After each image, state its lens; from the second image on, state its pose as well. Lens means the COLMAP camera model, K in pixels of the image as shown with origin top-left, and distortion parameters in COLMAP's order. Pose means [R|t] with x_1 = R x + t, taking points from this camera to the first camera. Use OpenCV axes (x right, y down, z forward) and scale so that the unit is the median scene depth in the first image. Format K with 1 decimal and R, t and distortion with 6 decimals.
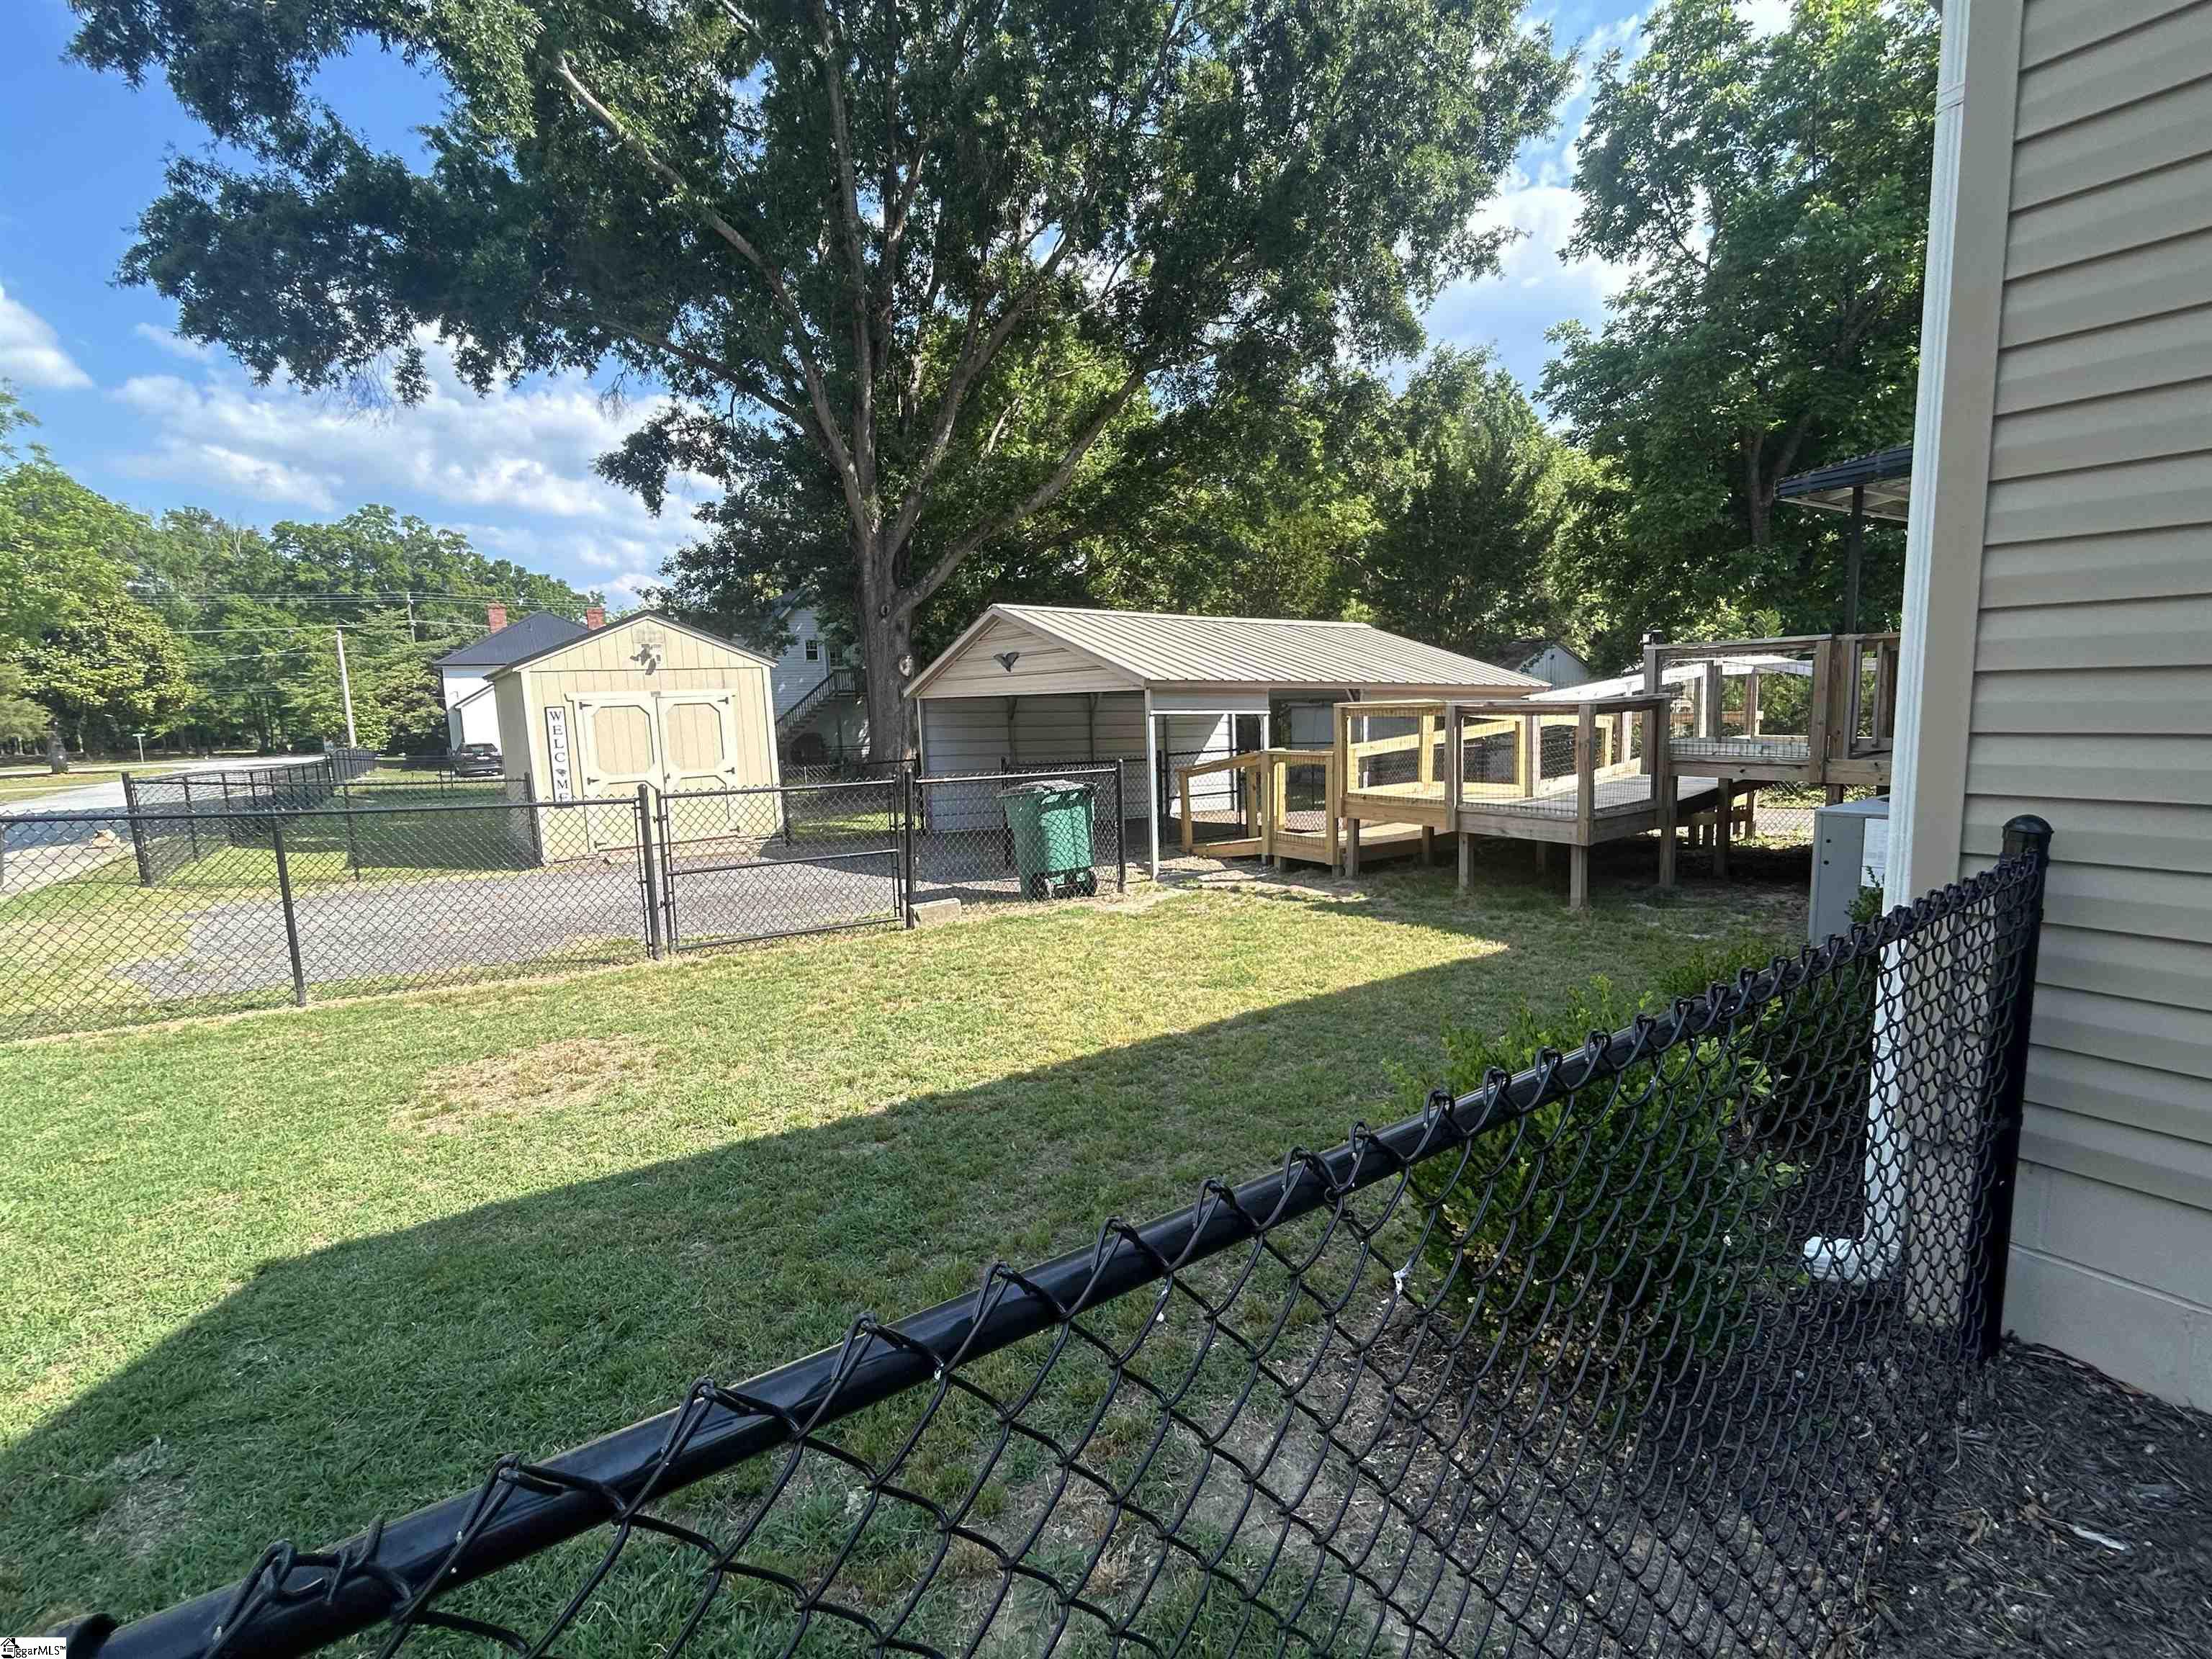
lens RADIAL K [[975.4, 0, 1110.1], [0, 975.4, 817.9], [0, 0, 1]] dist [-0.008563, 0.009642]
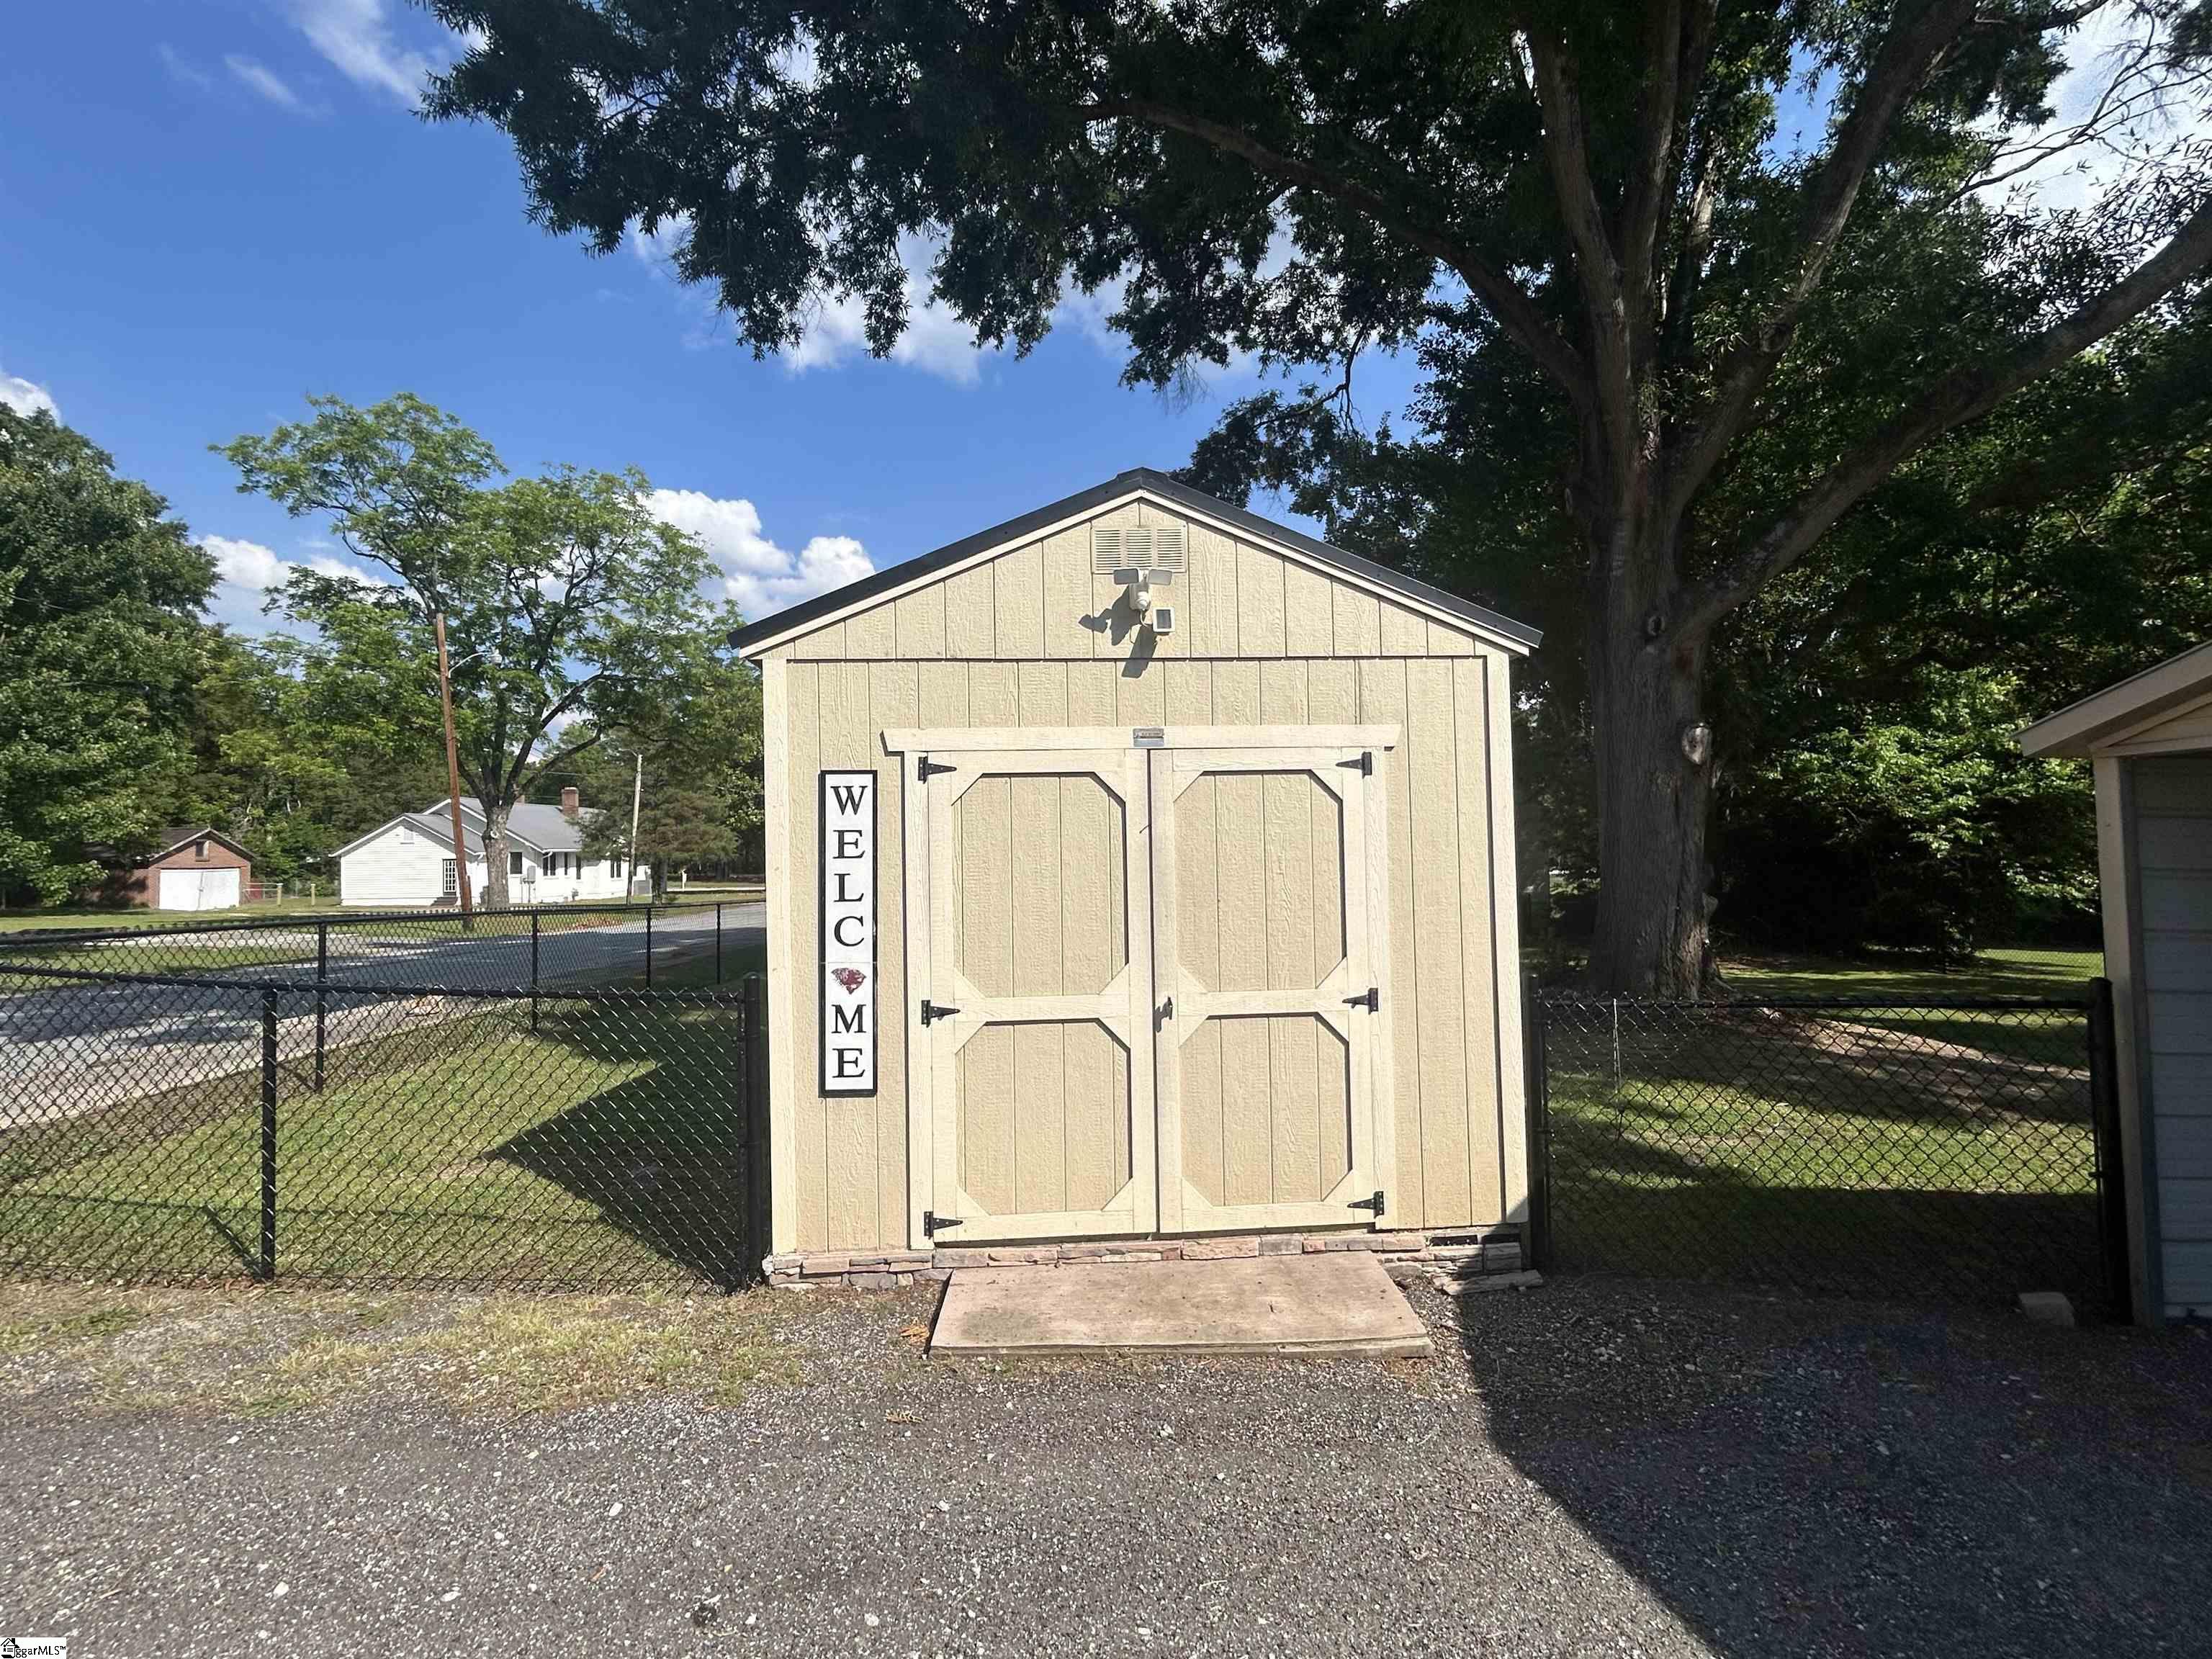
lens RADIAL K [[975.4, 0, 1110.1], [0, 975.4, 817.9], [0, 0, 1]] dist [-0.008563, 0.009642]
pose [[0.847054, 0.002106, -0.531502, -0.311539], [-0.081455, 0.988694, -0.125896, -0.062148], [0.525228, 0.149935, 0.837649, 0.735724]]
